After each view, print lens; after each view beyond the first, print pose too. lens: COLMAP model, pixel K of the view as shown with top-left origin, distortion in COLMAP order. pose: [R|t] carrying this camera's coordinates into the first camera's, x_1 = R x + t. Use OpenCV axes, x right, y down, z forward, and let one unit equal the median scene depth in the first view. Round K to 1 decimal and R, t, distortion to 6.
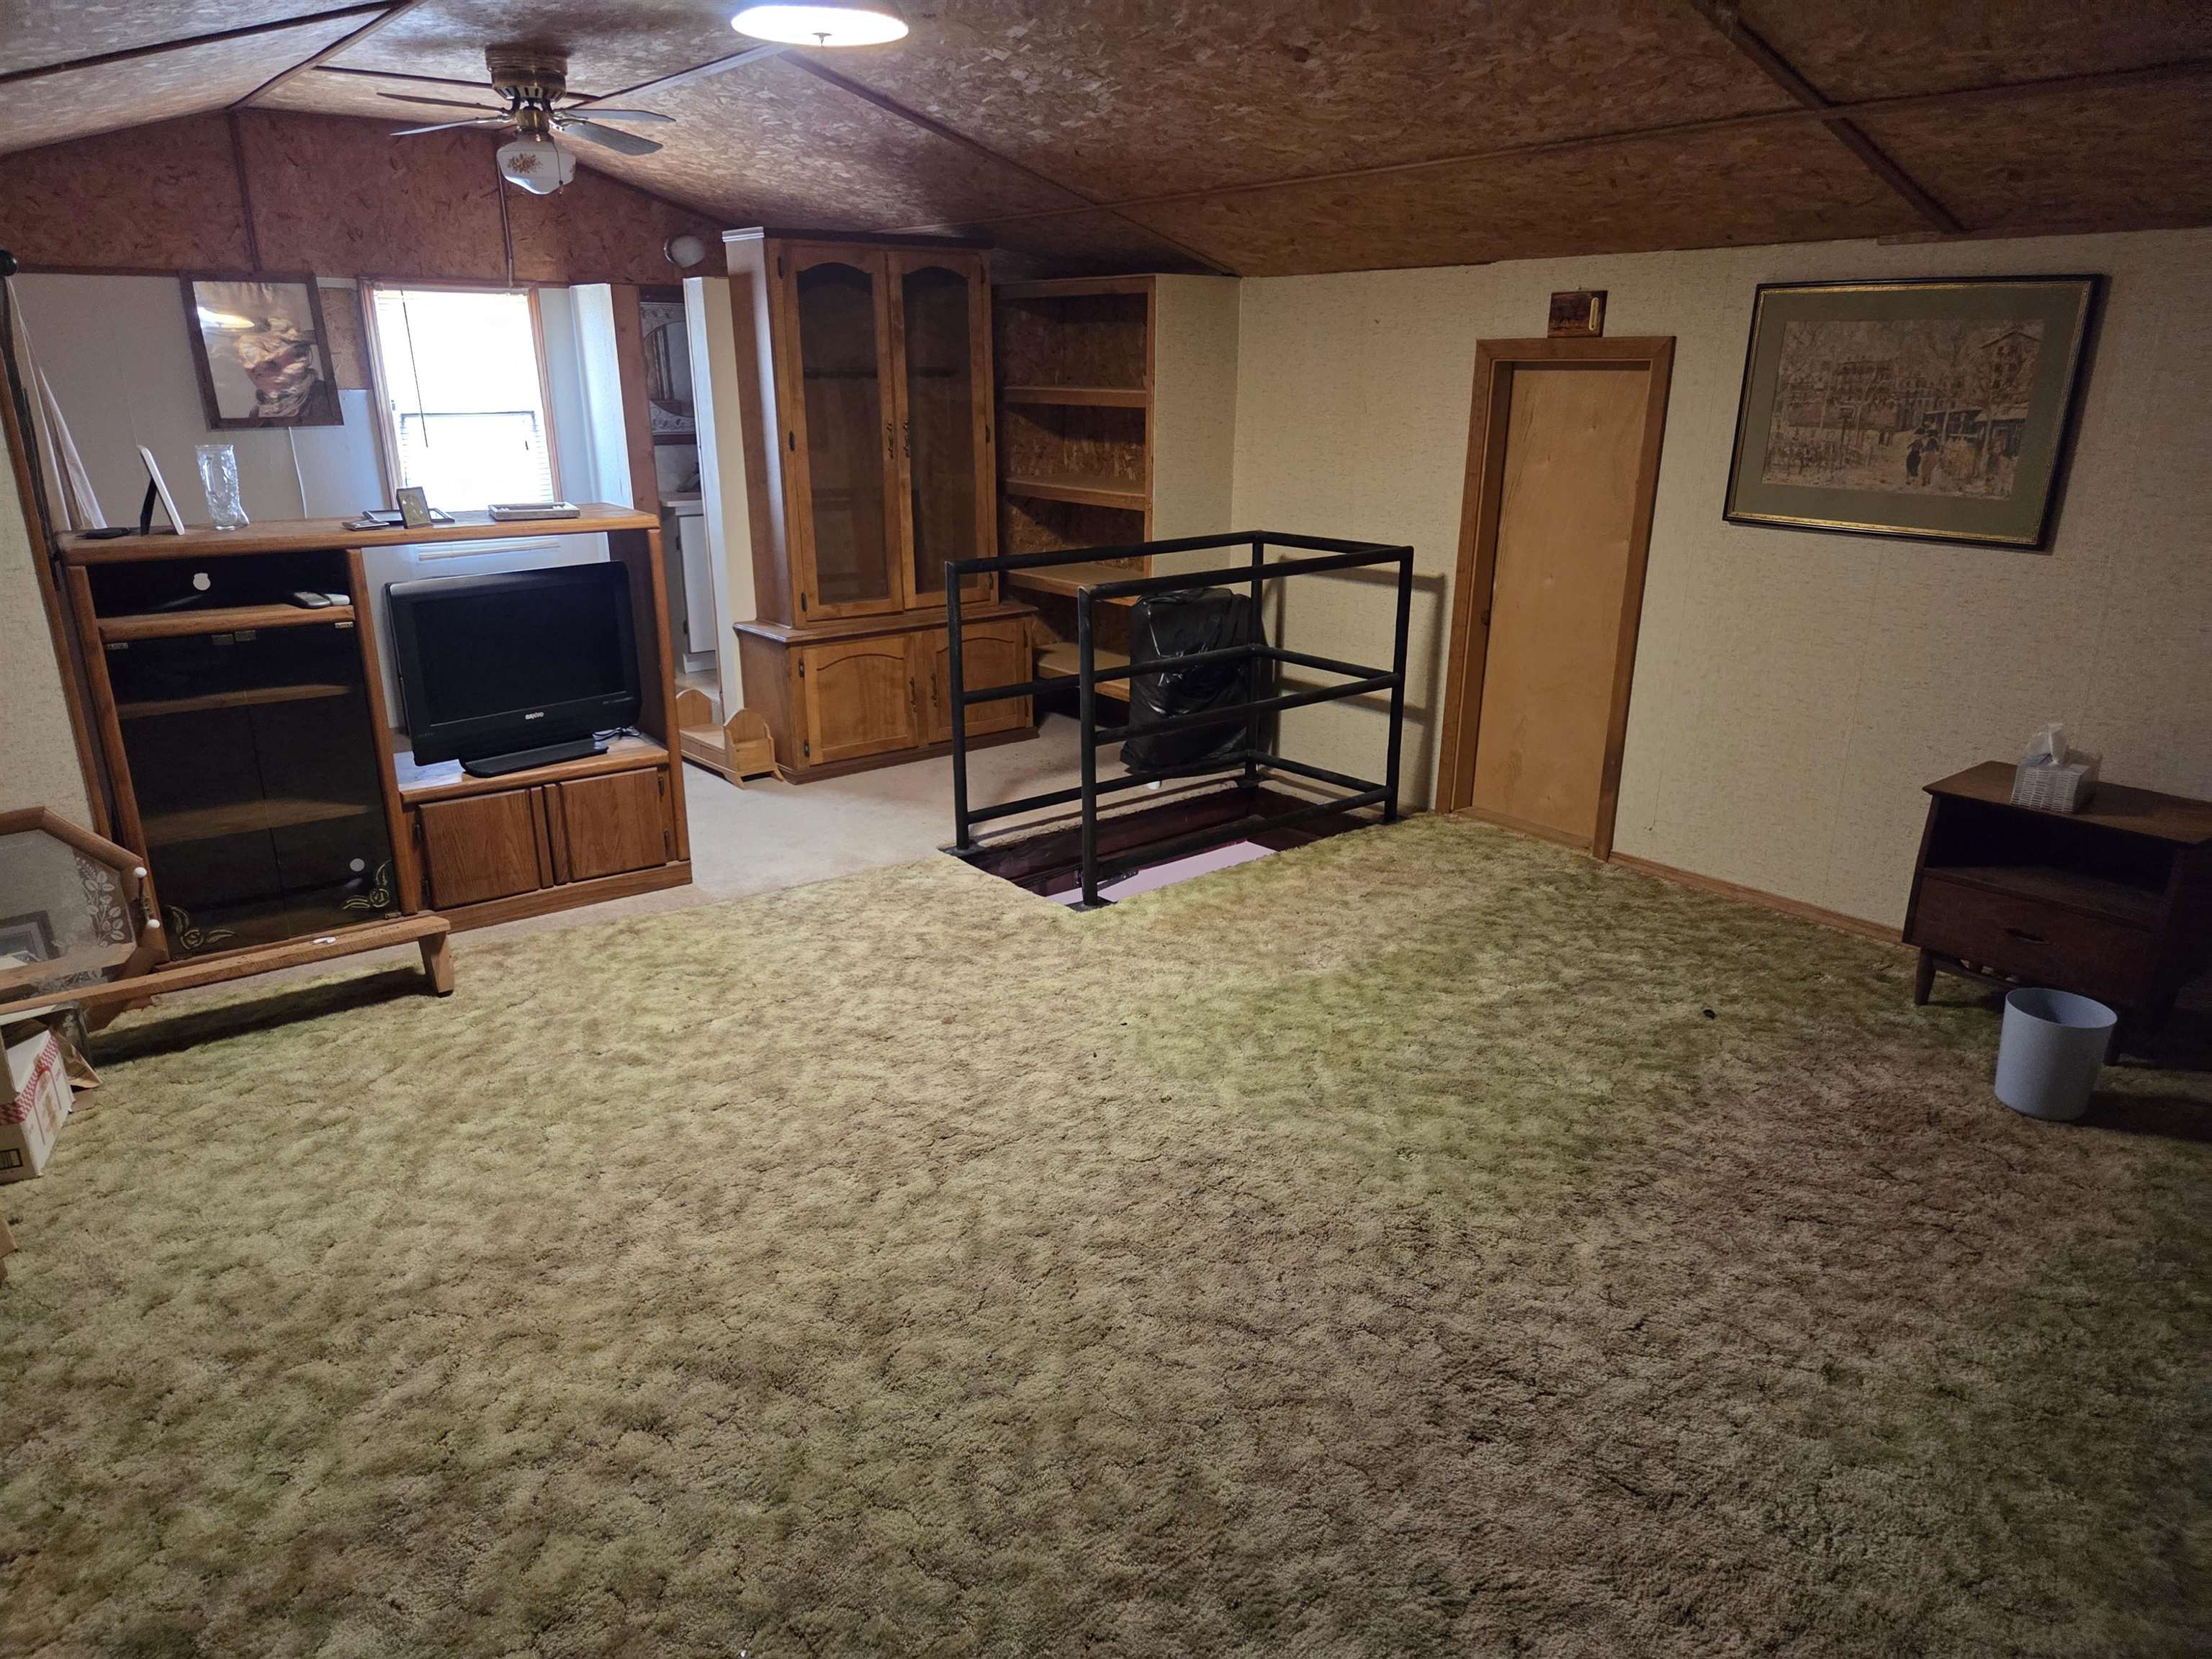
lens RADIAL K [[1455.4, 0, 1107.0], [0, 1455.4, 832.7], [0, 0, 1]] dist [0.010940, 0.001794]
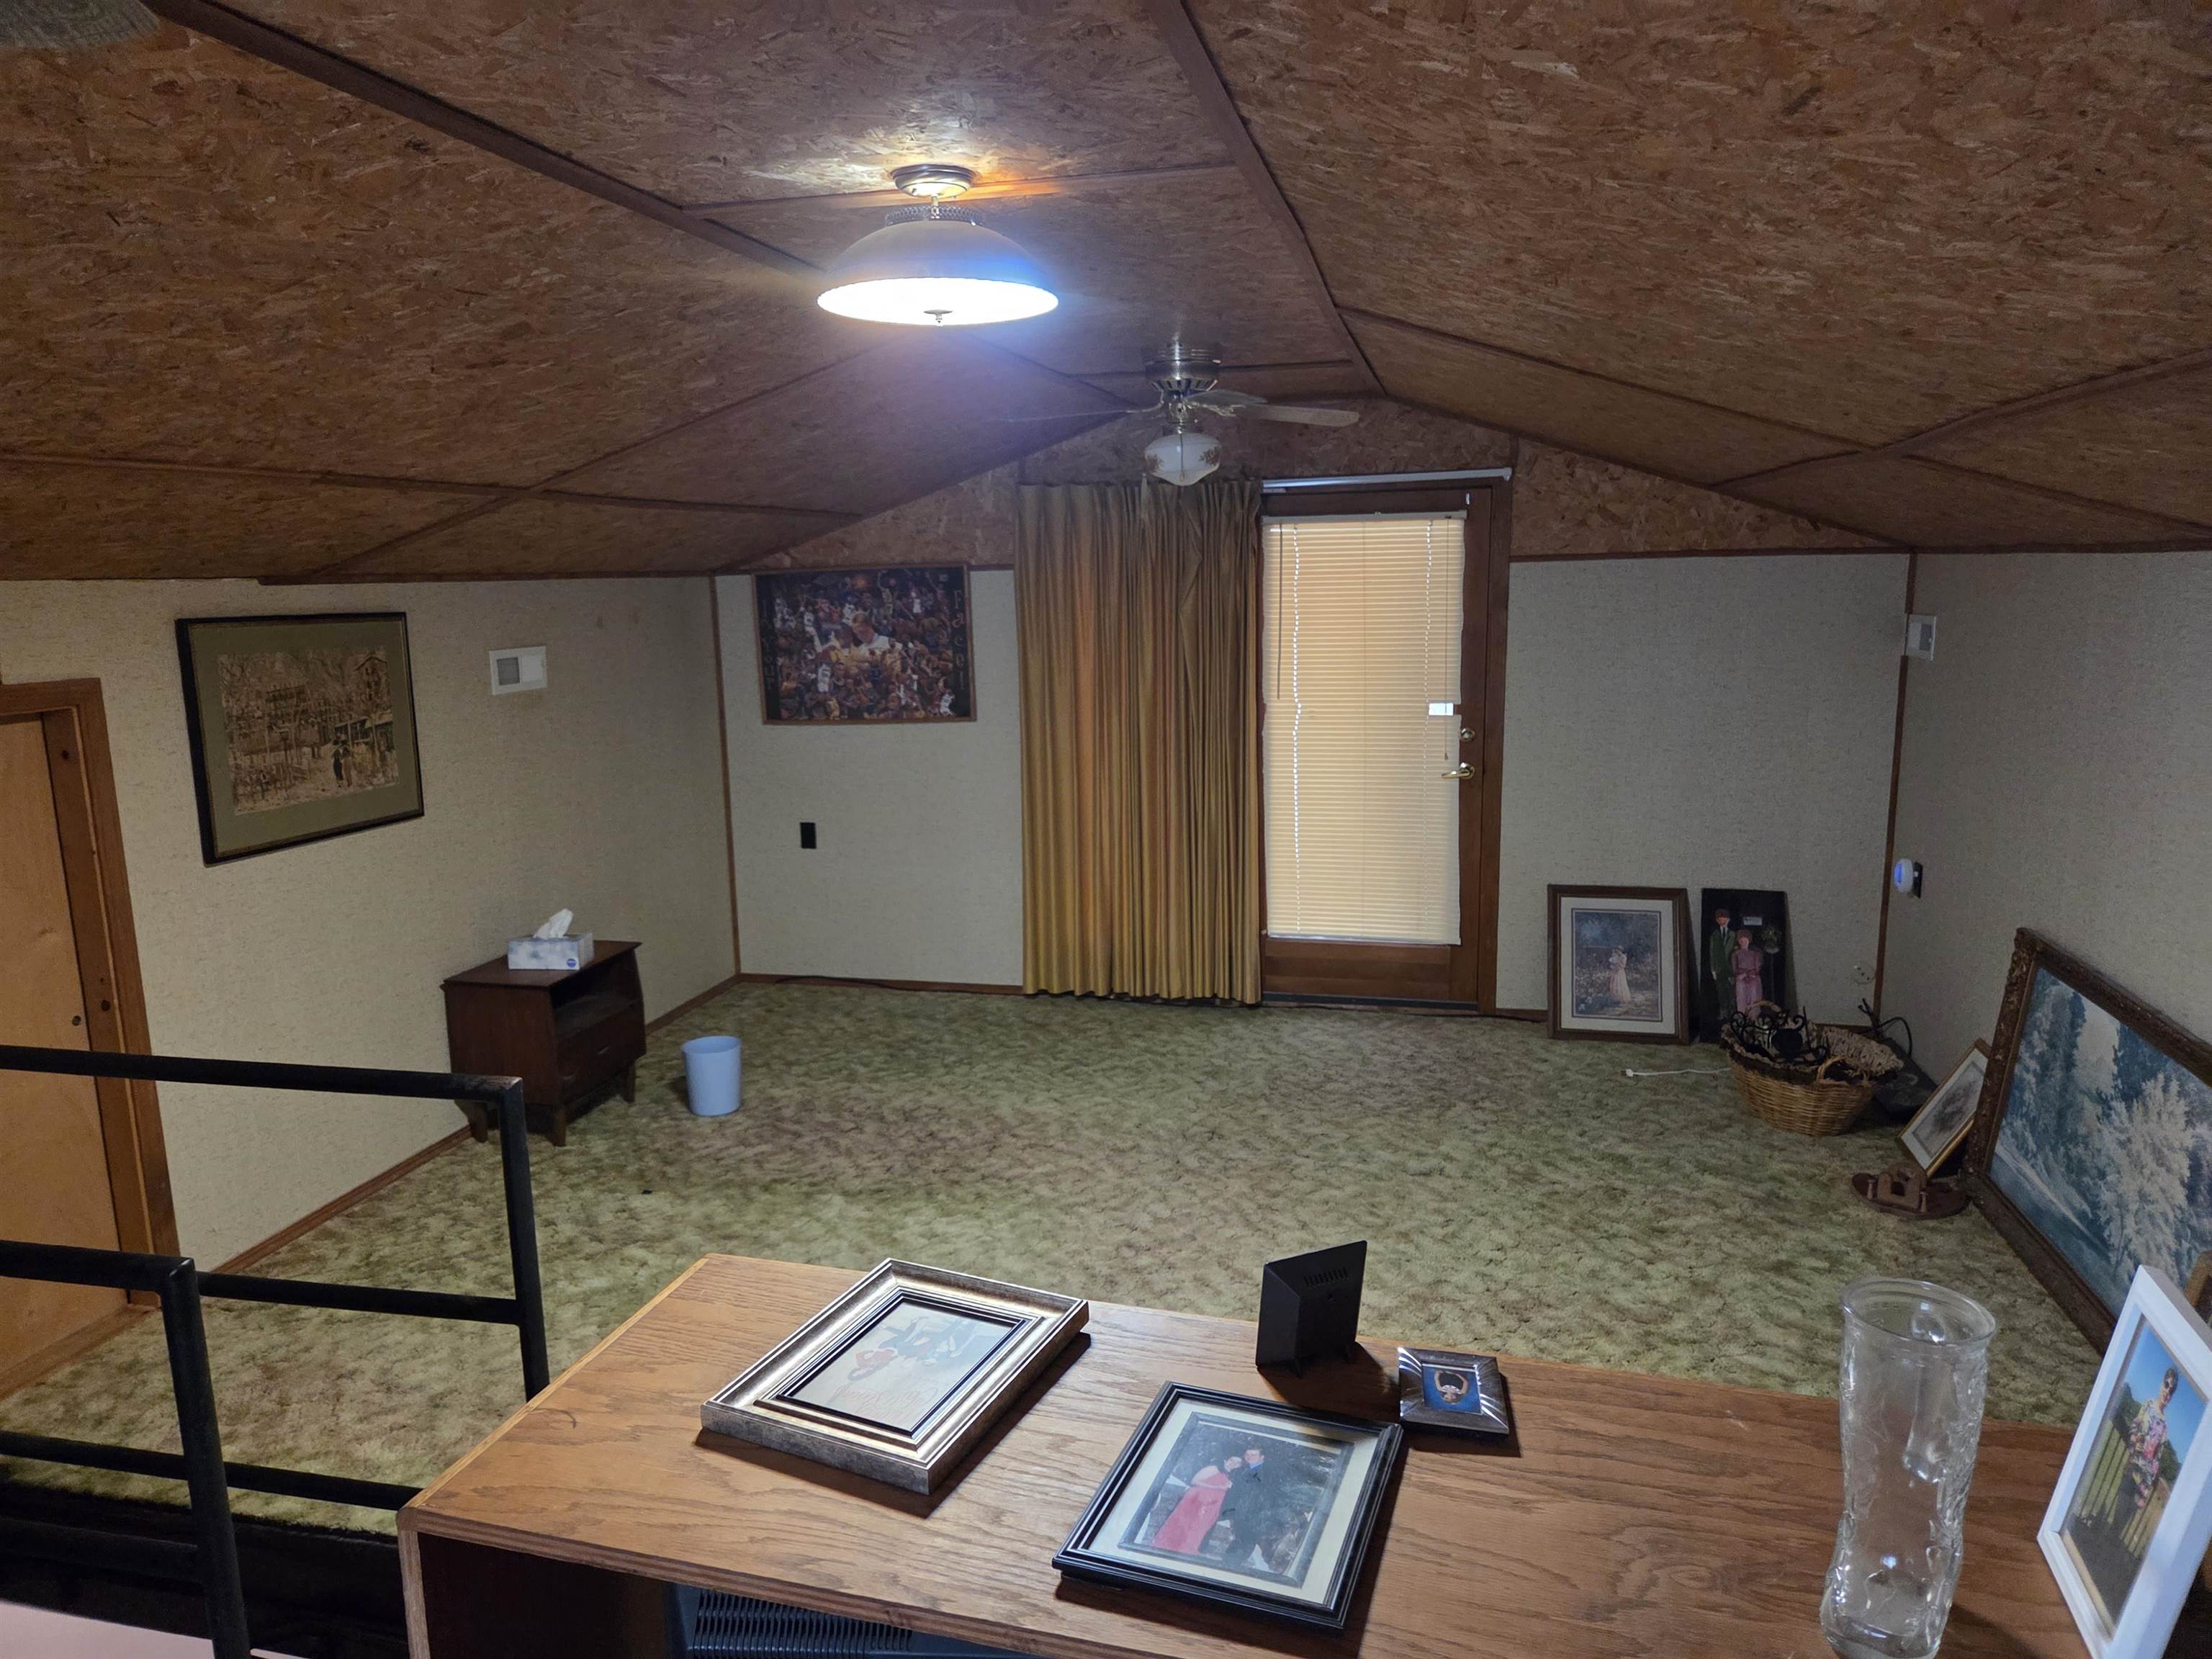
lens RADIAL K [[1455.4, 0, 1104.3], [0, 1455.4, 831.2], [0, 0, 1]] dist [0.010940, 0.001794]
pose [[-0.602763, -0.118230, 0.789112, -0.684839], [0.278245, 0.895739, 0.346743, -0.428097], [-0.747835, 0.428570, -0.507022, 1.127839]]
